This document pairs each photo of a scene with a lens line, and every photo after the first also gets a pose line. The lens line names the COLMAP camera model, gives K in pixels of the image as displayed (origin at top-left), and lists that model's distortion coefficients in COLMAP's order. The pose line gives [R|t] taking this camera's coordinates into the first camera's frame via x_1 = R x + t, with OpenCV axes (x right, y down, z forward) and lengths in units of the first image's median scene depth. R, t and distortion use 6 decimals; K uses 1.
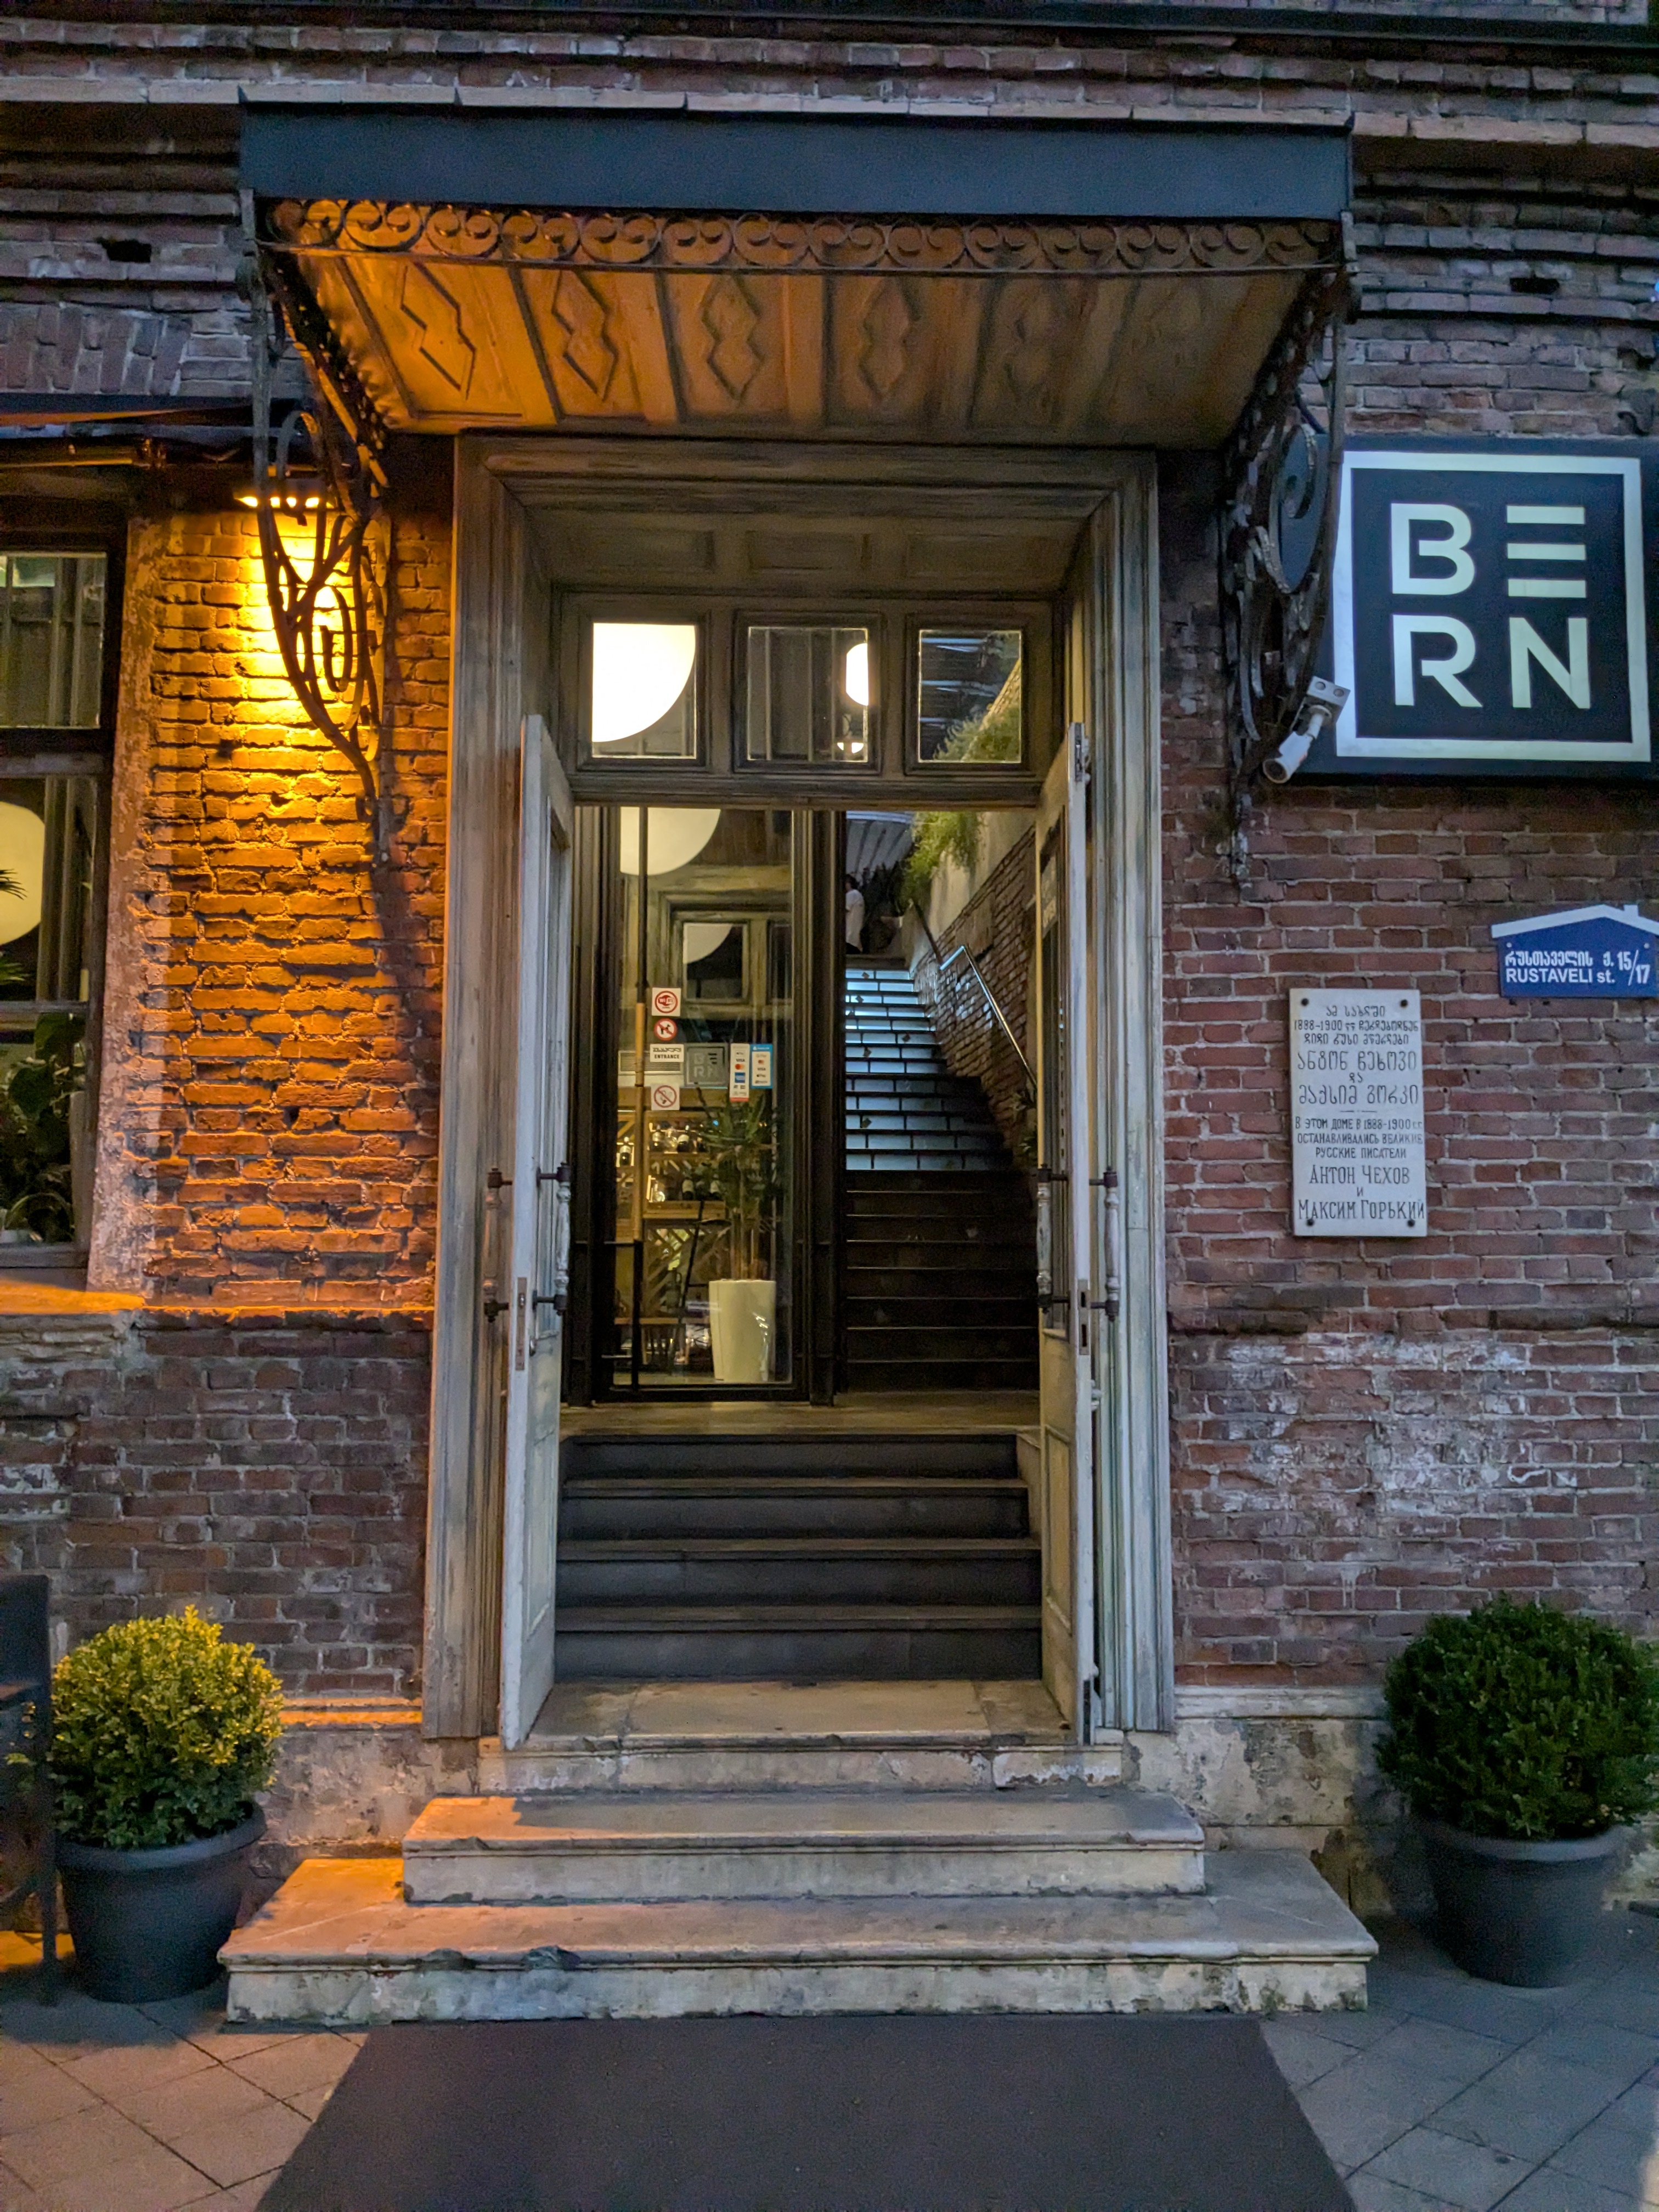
lens RADIAL K [[1745.6, 0, 832.4], [0, 1745.6, 1107.6], [0, 0, 1]] dist [0.012168, -0.046220]
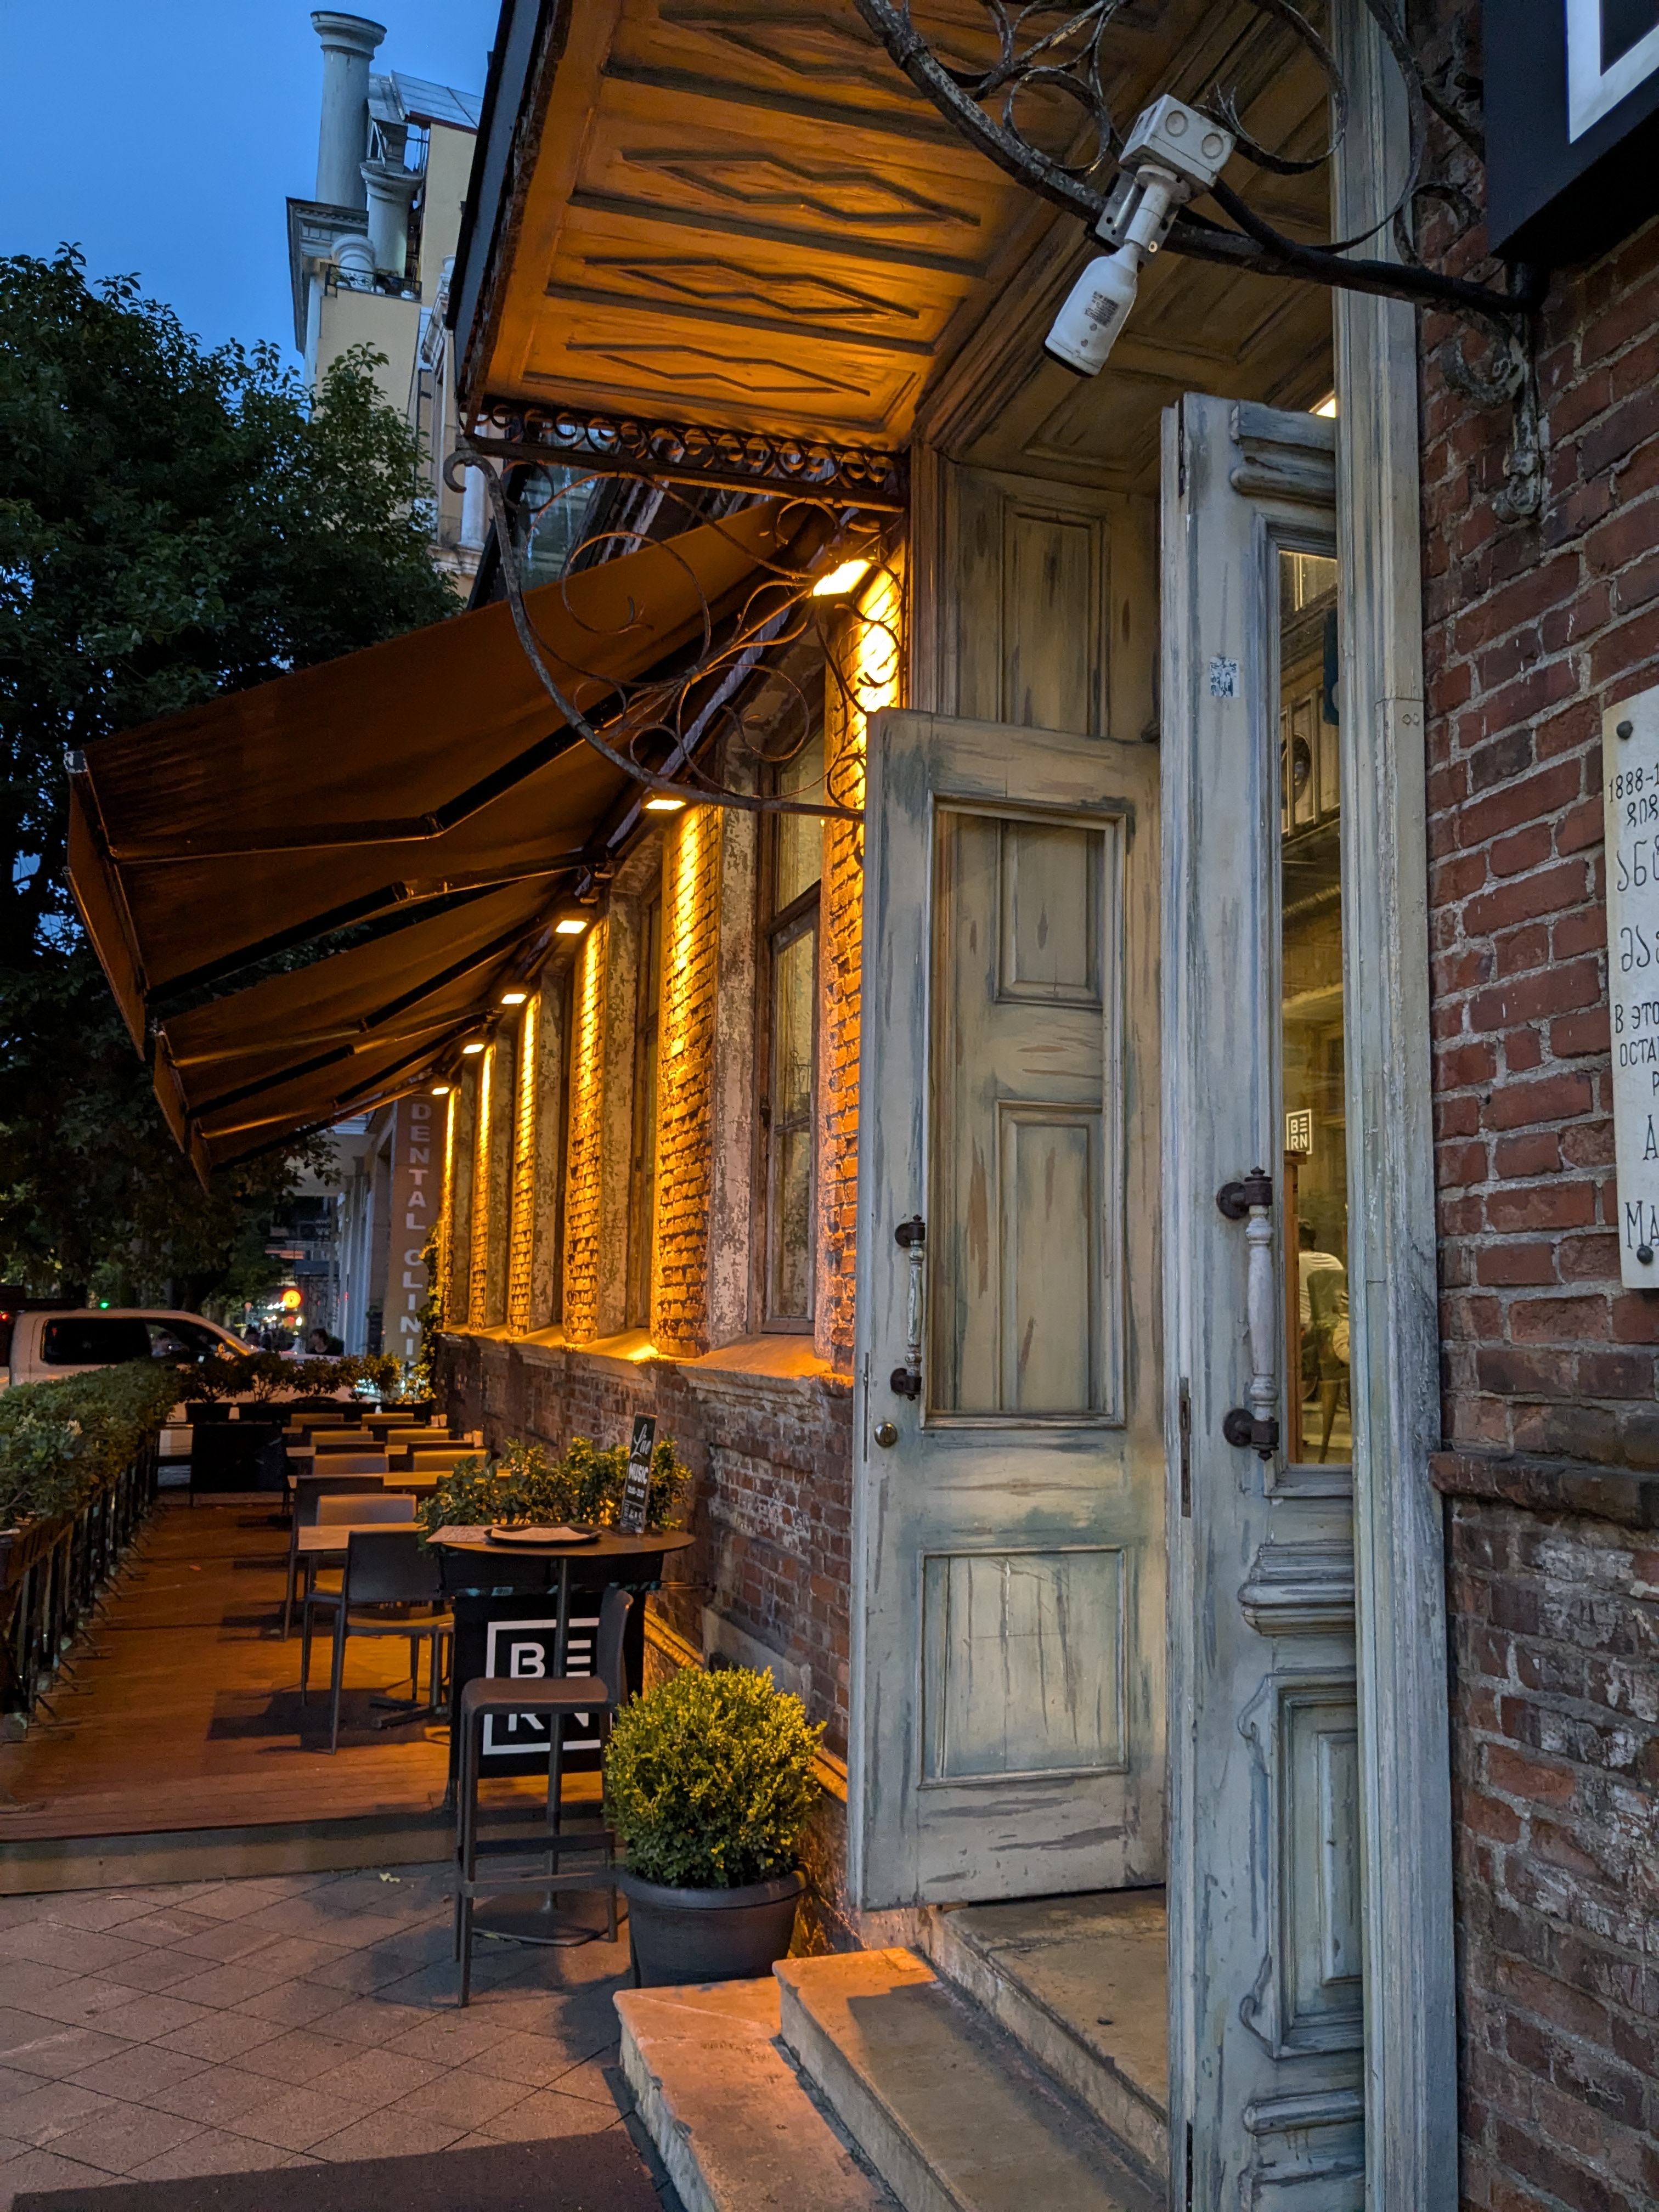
lens RADIAL K [[1745.6, 0, 828.6], [0, 1745.6, 1102.8], [0, 0, 1]] dist [0.012168, -0.046220]
pose [[0.270053, -0.118095, -0.955576, 0.615132], [0.096293, 0.990787, -0.095233, 0.050123], [0.958018, -0.066297, 0.278936, 0.700146]]
